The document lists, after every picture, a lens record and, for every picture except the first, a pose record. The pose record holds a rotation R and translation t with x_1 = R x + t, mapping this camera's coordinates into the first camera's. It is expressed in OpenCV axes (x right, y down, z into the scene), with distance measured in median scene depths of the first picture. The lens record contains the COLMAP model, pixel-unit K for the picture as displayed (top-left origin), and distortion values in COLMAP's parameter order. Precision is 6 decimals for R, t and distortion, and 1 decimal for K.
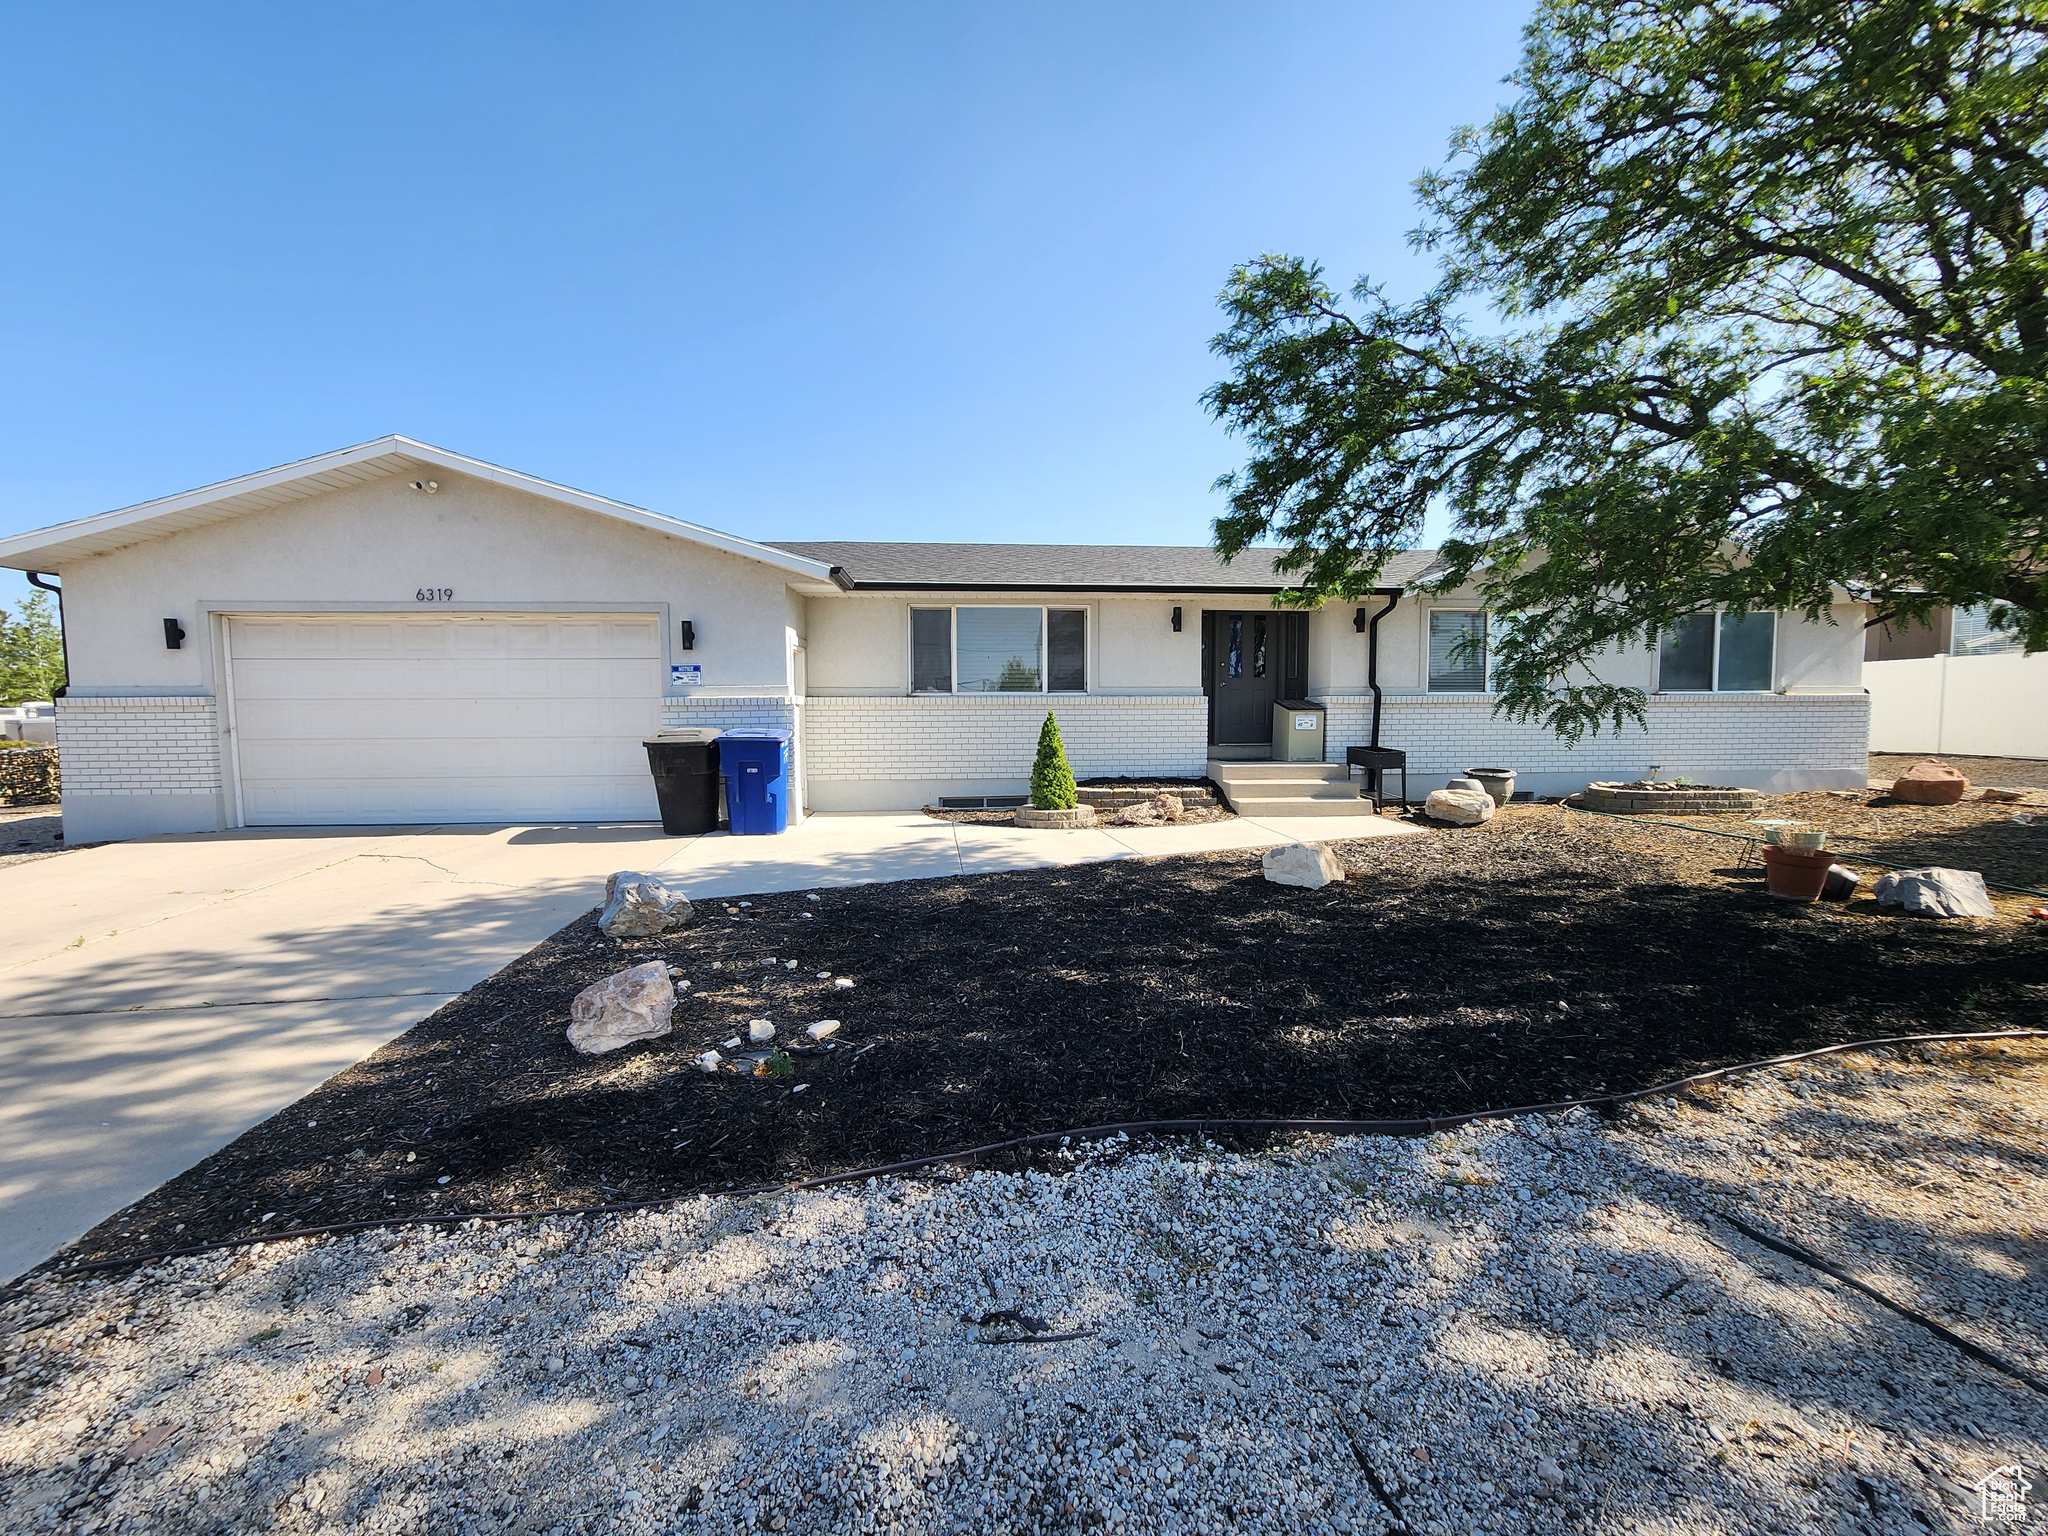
lens RADIAL K [[848.2, 0, 1019.0], [0, 848.2, 763.8], [0, 0, 1]] dist [-0.002223, 0.002474]
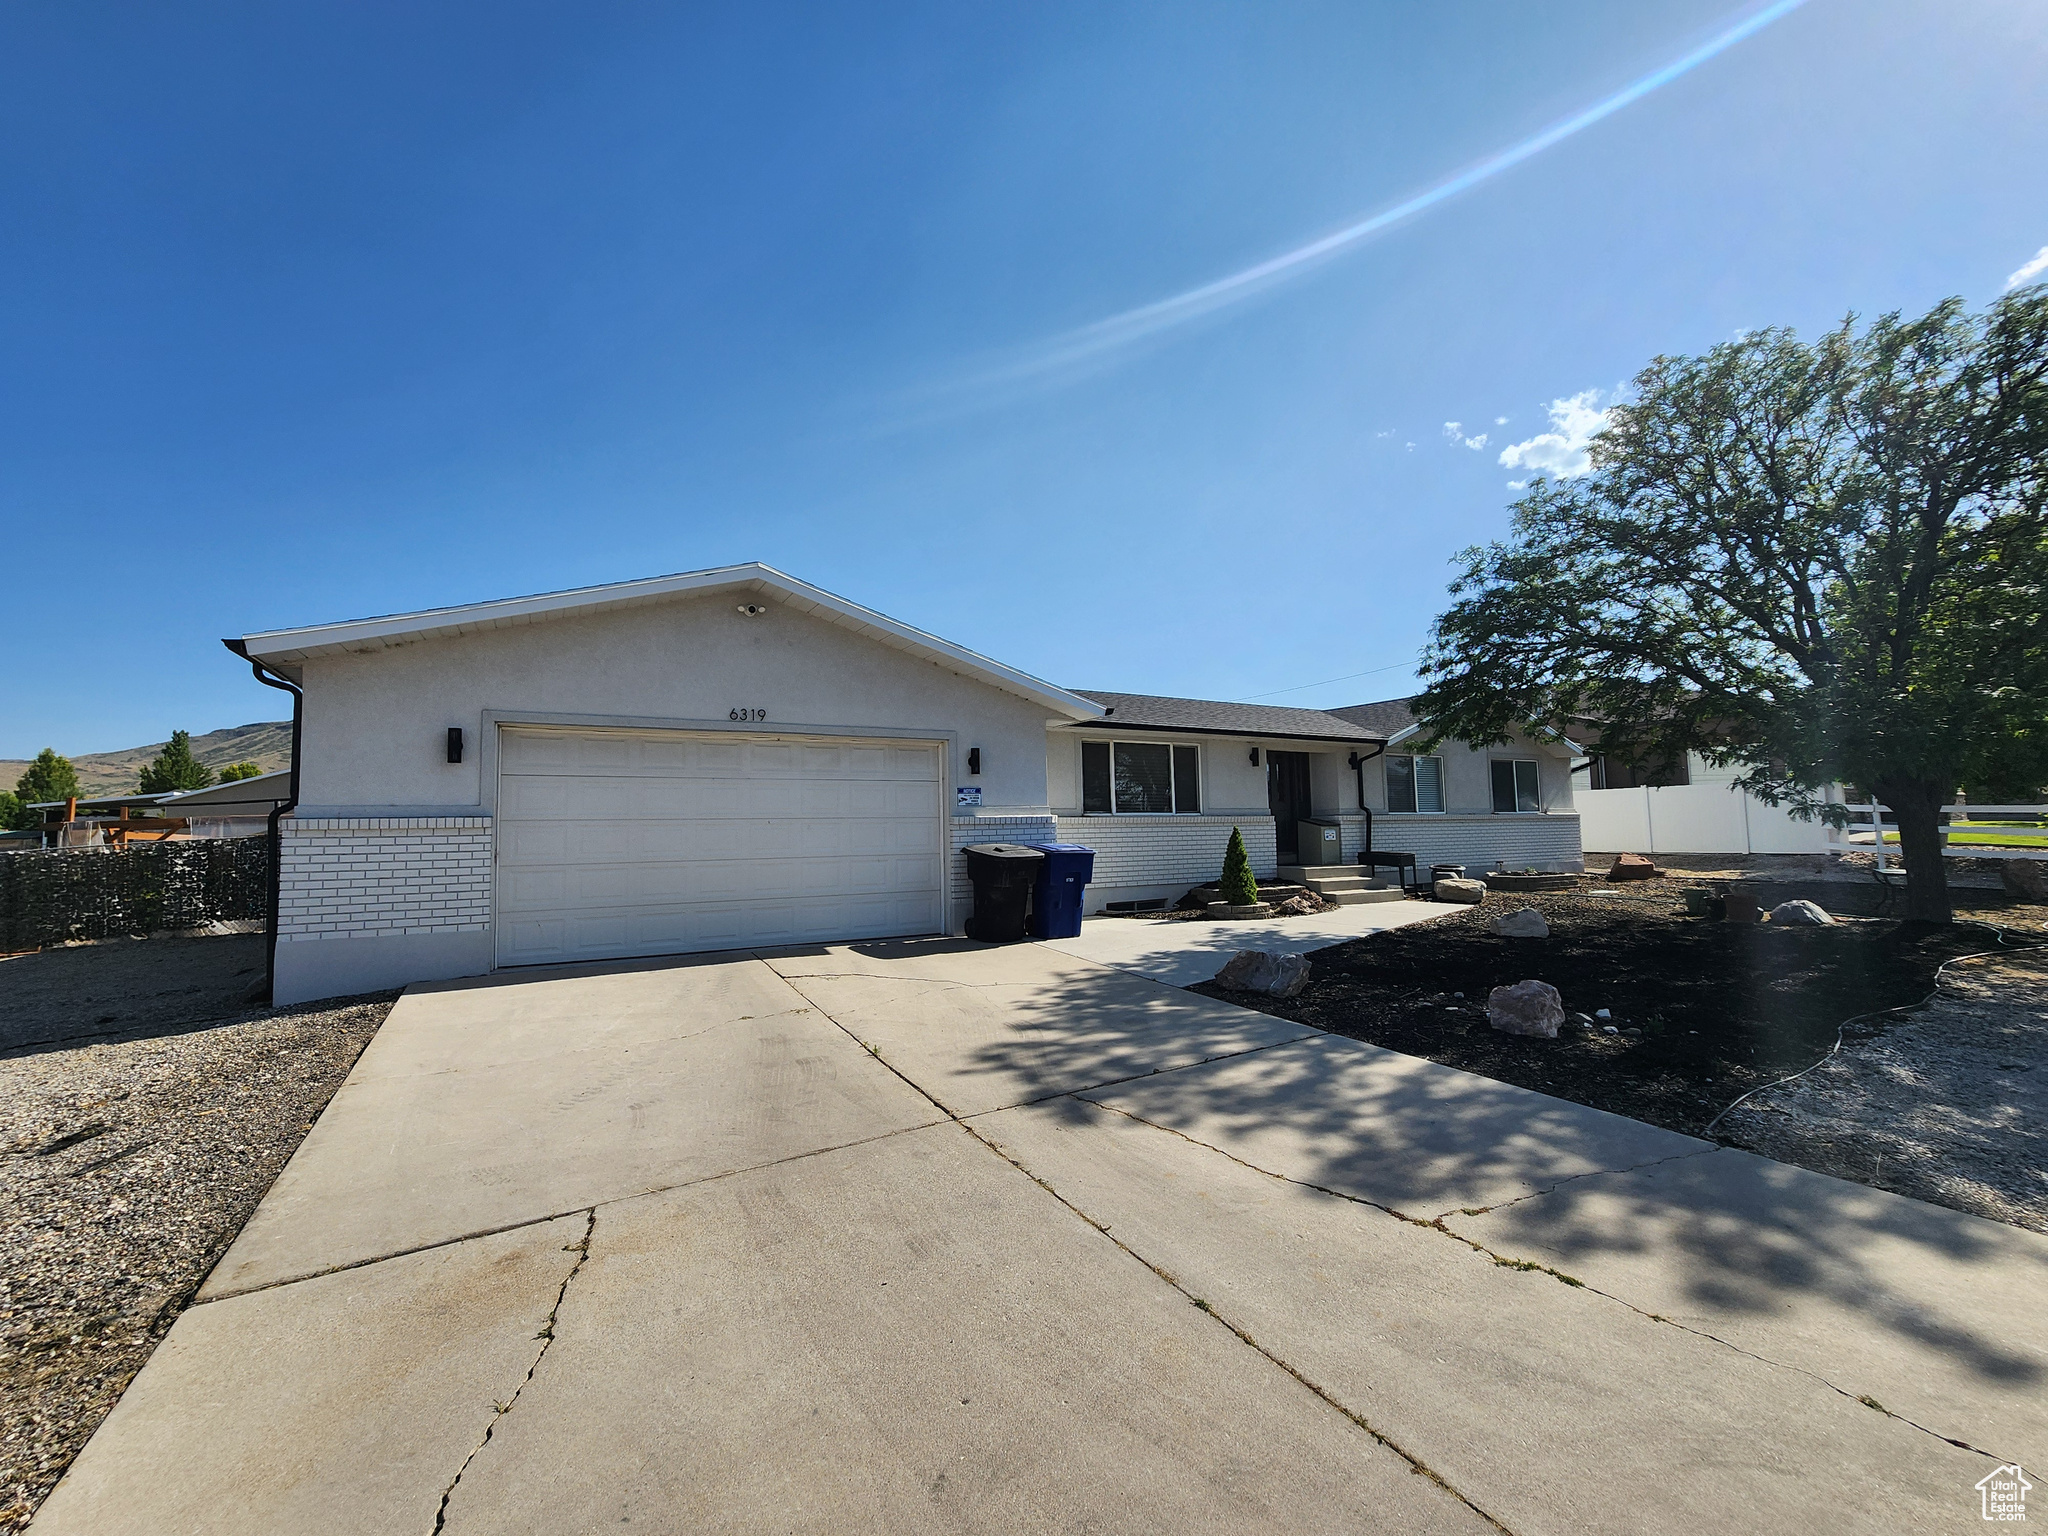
lens RADIAL K [[848.2, 0, 1019.0], [0, 848.2, 763.8], [0, 0, 1]] dist [-0.002223, 0.002474]
pose [[0.911006, 0.022432, 0.411784, -0.802401], [0.039111, 0.989319, -0.140421, 0.010765], [-0.410535, 0.144030, 0.900398, -0.024045]]
